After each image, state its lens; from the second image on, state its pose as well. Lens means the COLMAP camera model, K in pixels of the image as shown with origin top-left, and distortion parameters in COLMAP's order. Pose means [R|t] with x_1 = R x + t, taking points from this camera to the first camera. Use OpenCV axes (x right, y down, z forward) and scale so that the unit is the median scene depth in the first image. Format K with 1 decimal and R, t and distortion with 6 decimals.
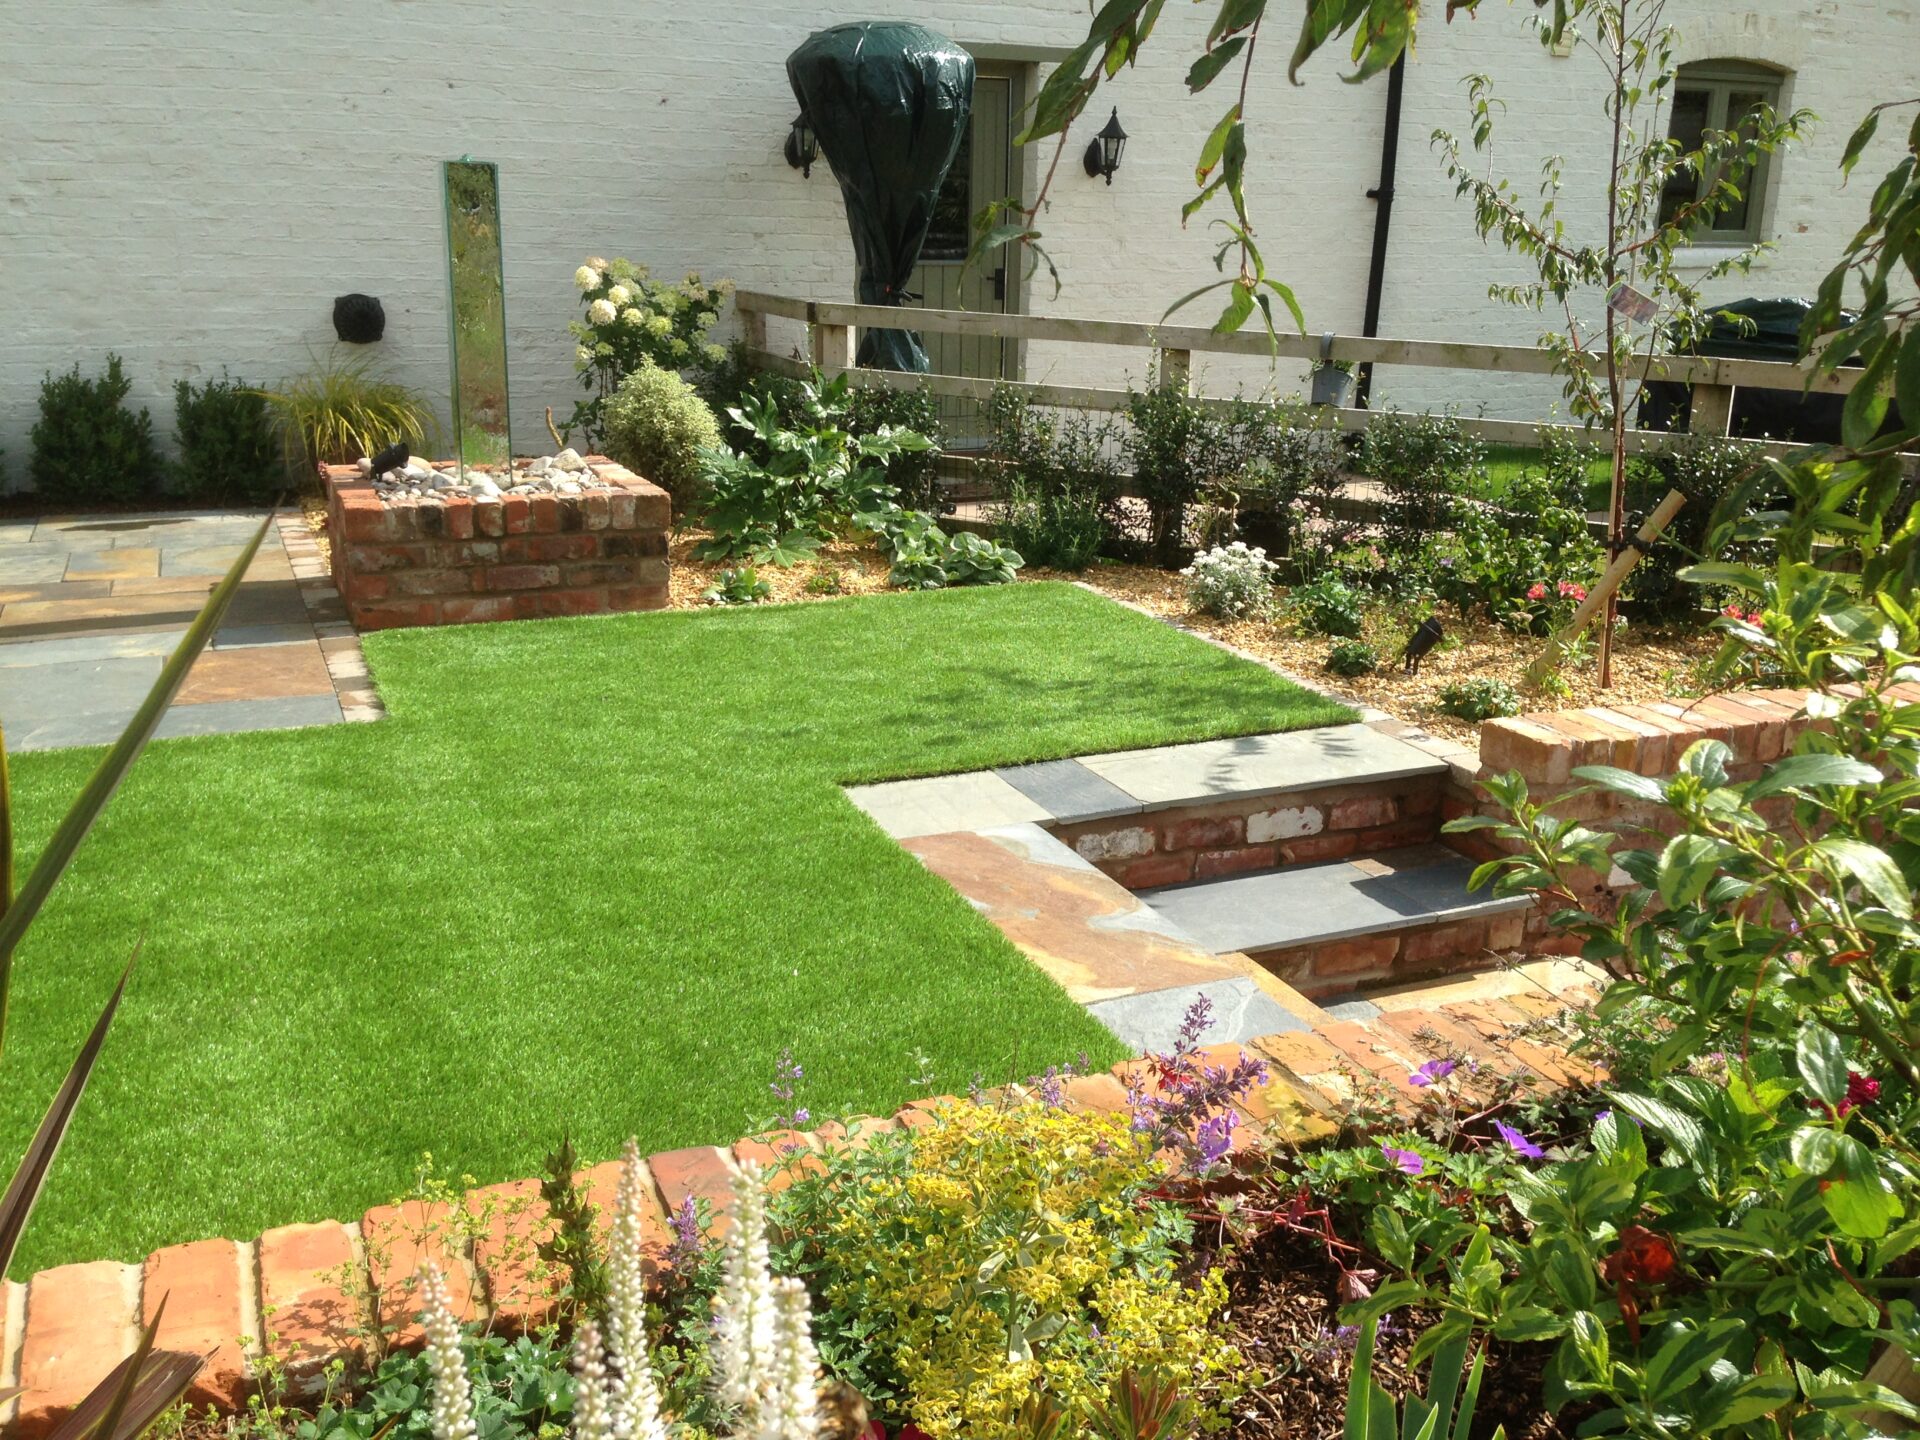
lens RADIAL K [[1725.5, 0, 960.0], [0, 1725.5, 720.0], [0, 0, 1]] dist [0.157046, -0.275139]
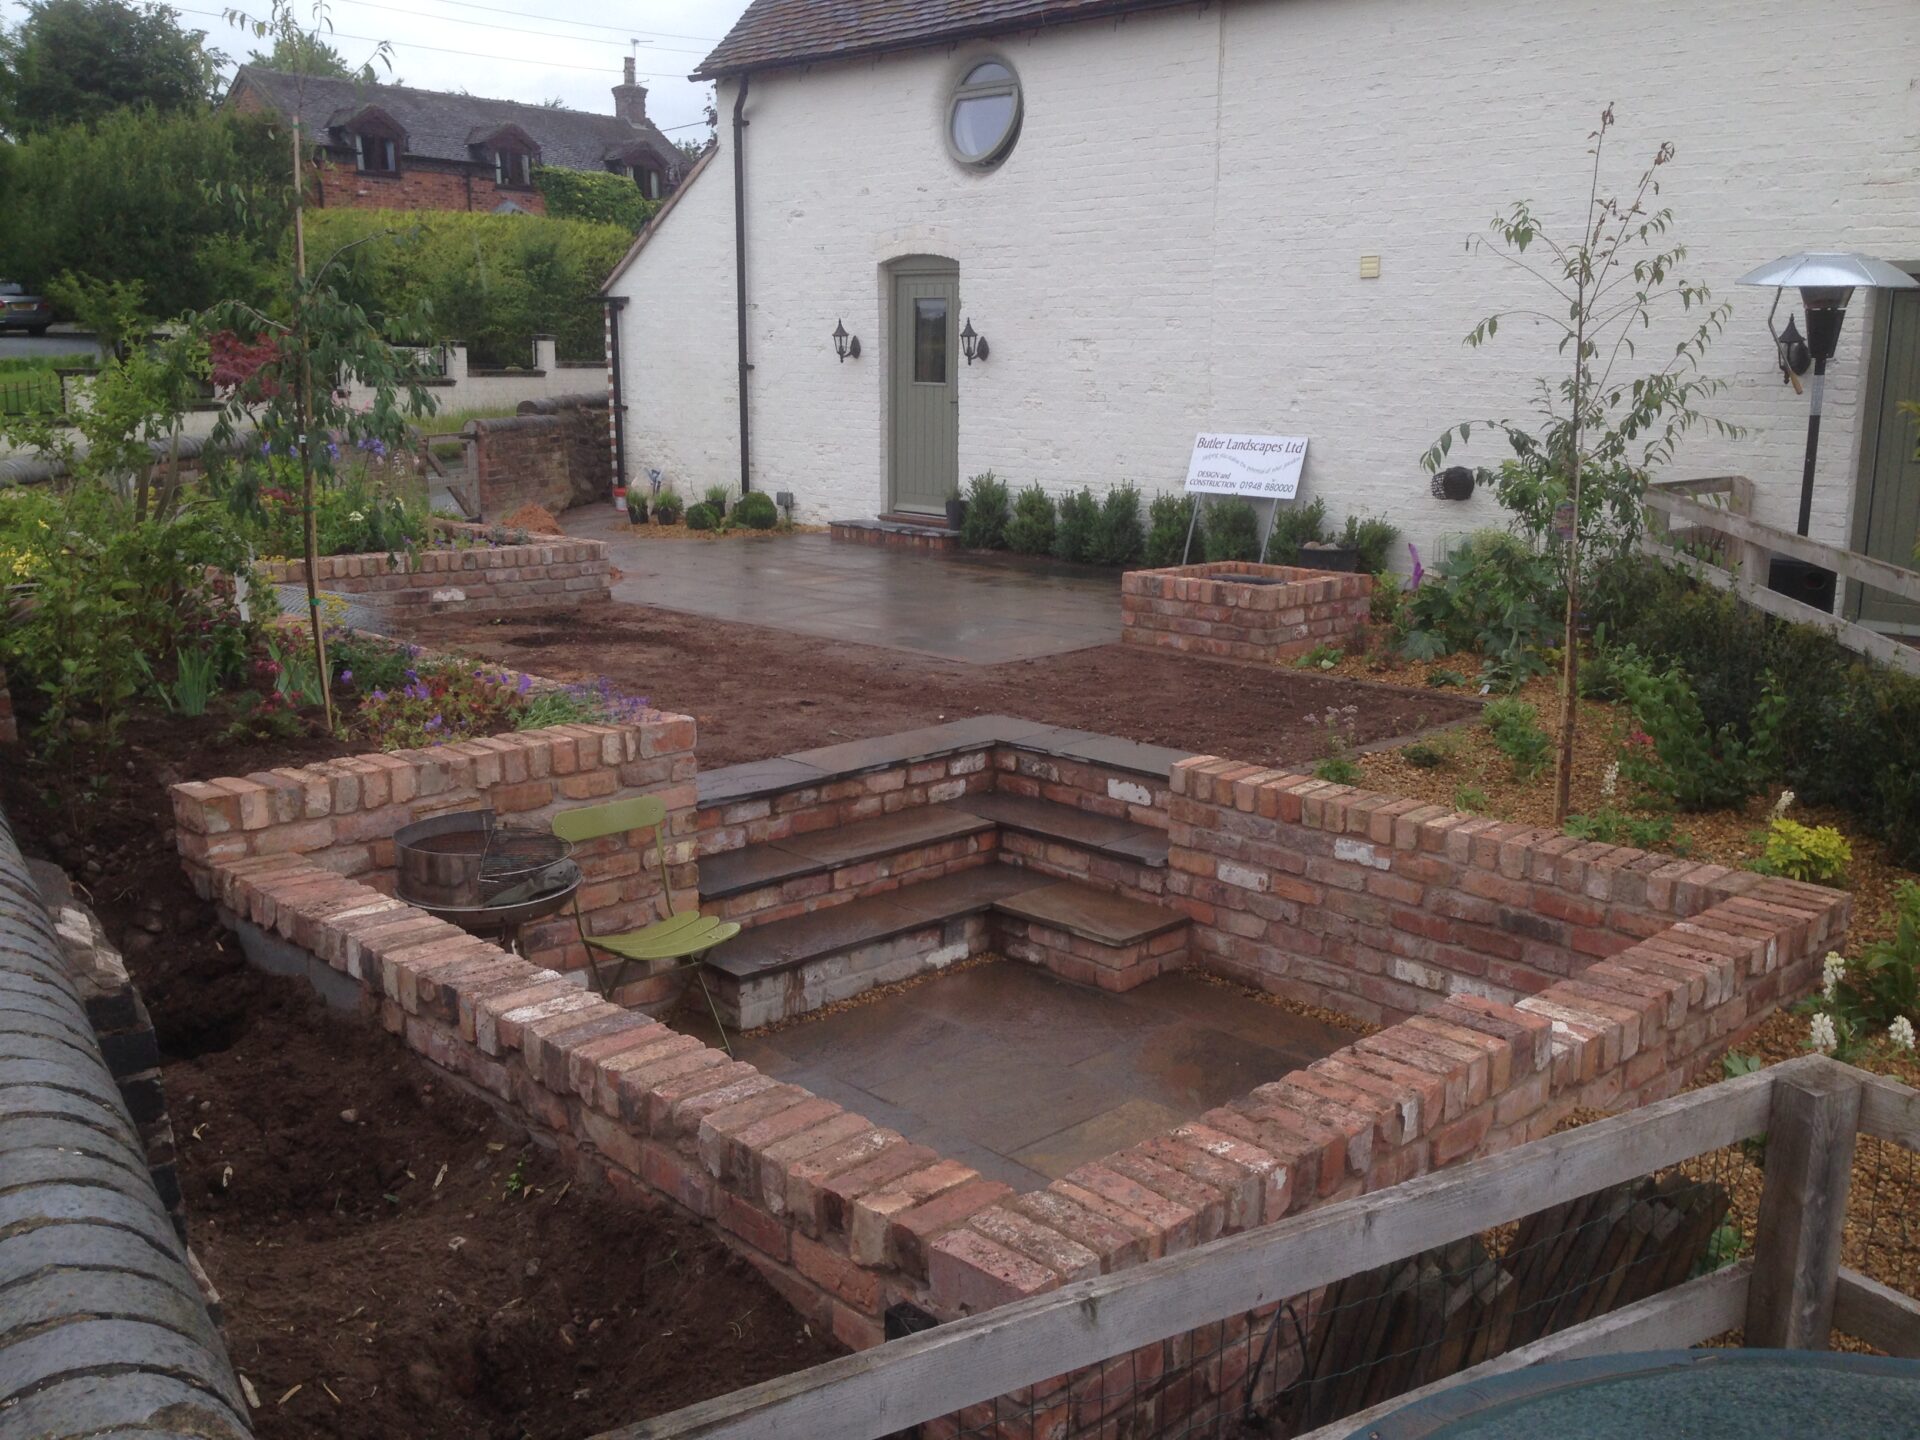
lens RADIAL K [[1725.5, 0, 960.0], [0, 1725.5, 720.0], [0, 0, 1]] dist [0.157046, -0.275139]
pose [[0.369826, 0.182365, -0.911028, 0.889182], [-0.264597, 0.960616, 0.084880, -0.056658], [0.890627, 0.209664, 0.403514, 0.098455]]
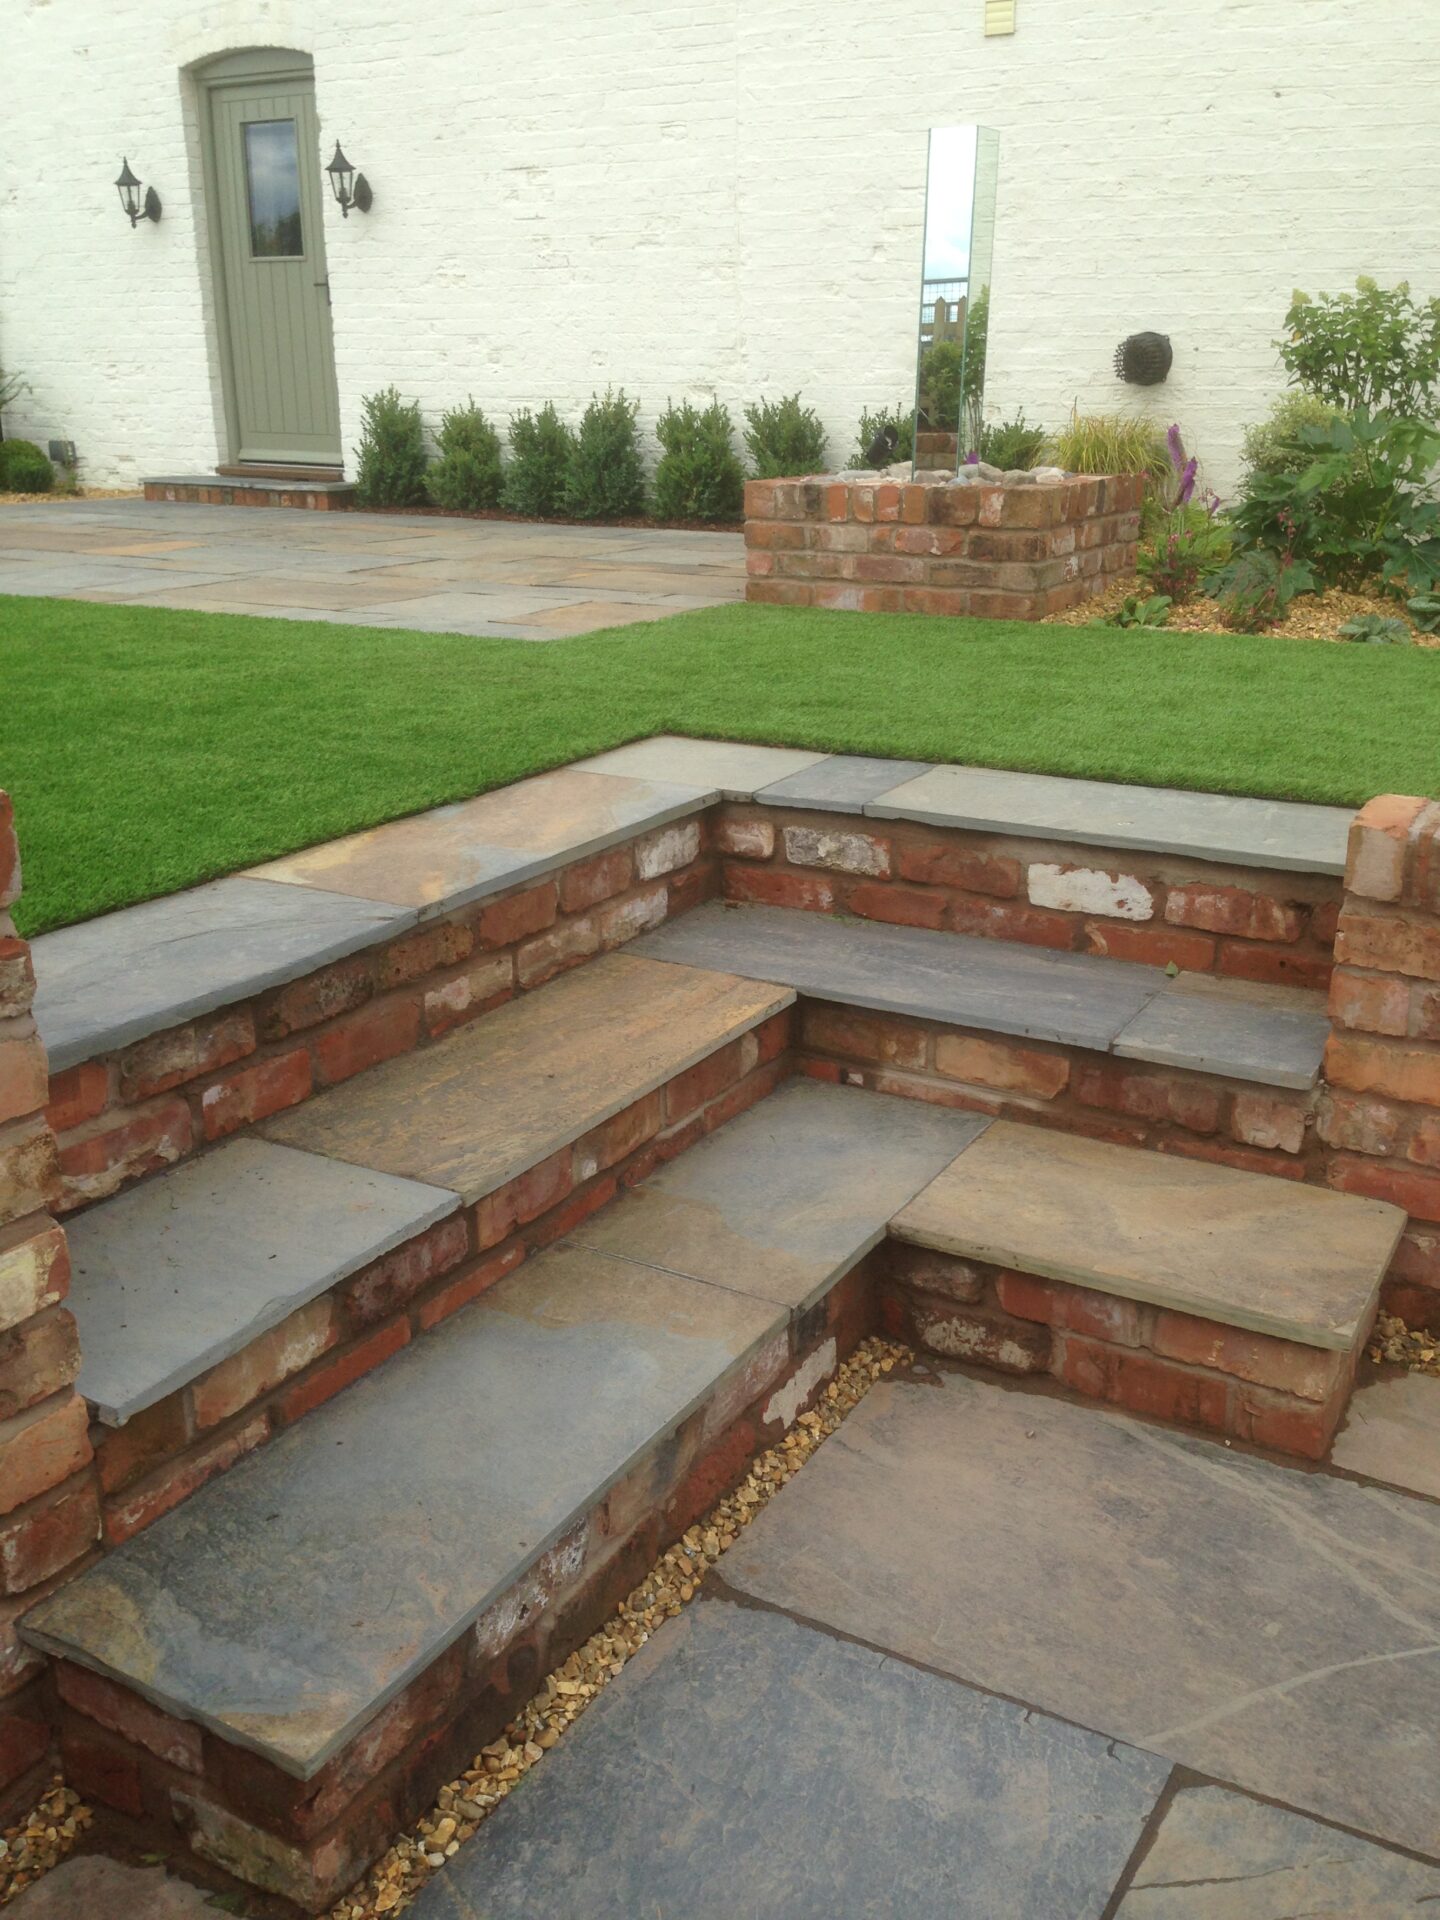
lens RADIAL K [[1725.5, 0, 723.7], [0, 1725.5, 979.3], [0, 0, 1]] dist [0.157046, -0.275139]
pose [[0.600602, 0.248474, -0.759959, 0.354625], [-0.217407, 0.965425, 0.143834, 0.013741], [0.769423, 0.078833, 0.633856, 0.243123]]
